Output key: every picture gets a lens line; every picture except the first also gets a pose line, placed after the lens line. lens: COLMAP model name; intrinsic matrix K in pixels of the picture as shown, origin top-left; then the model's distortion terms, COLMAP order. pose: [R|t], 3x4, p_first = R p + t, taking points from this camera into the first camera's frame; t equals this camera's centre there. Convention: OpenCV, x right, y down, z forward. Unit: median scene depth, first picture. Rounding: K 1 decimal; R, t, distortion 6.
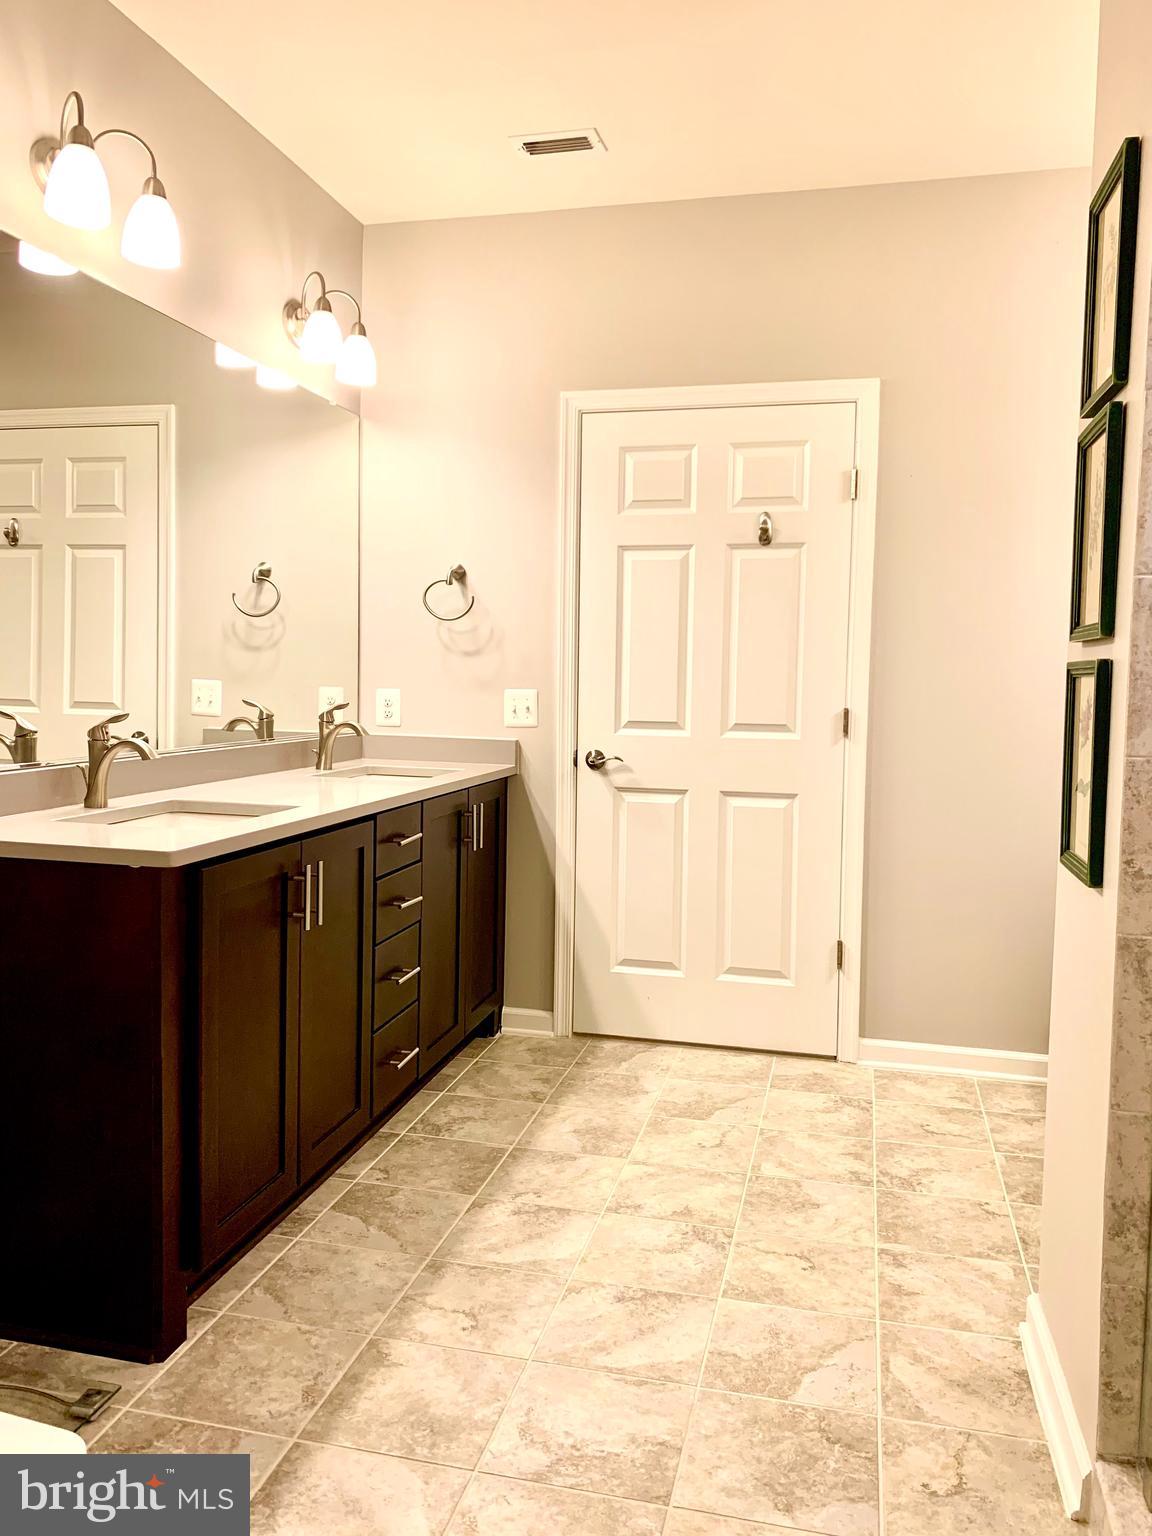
lens RADIAL K [[1198.3, 0, 576.0], [0, 1198.3, 768.0], [0, 0, 1]] dist [0.019579, -0.001971]
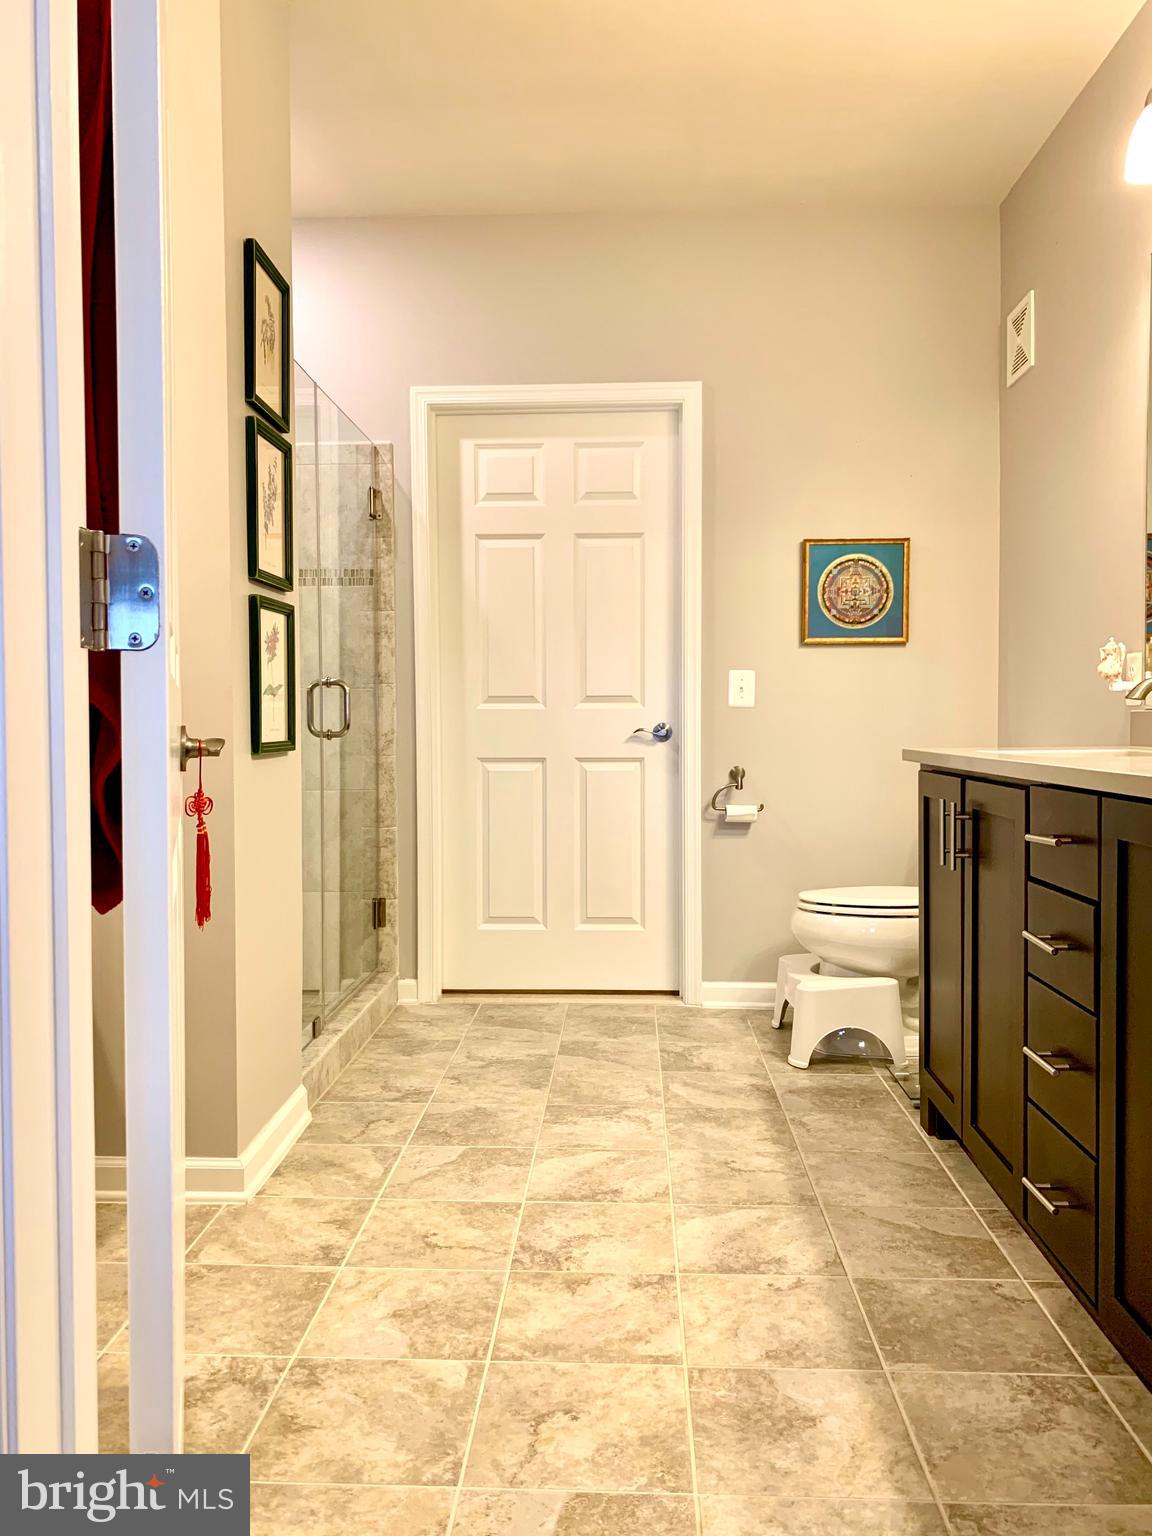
lens RADIAL K [[1198.3, 0, 576.0], [0, 1198.3, 768.0], [0, 0, 1]] dist [0.019579, -0.001971]
pose [[-0.981918, -0.008136, -0.189131, 0.253829], [-0.030163, 0.993037, 0.113875, -0.047225], [0.186888, 0.117521, -0.975326, 1.829234]]
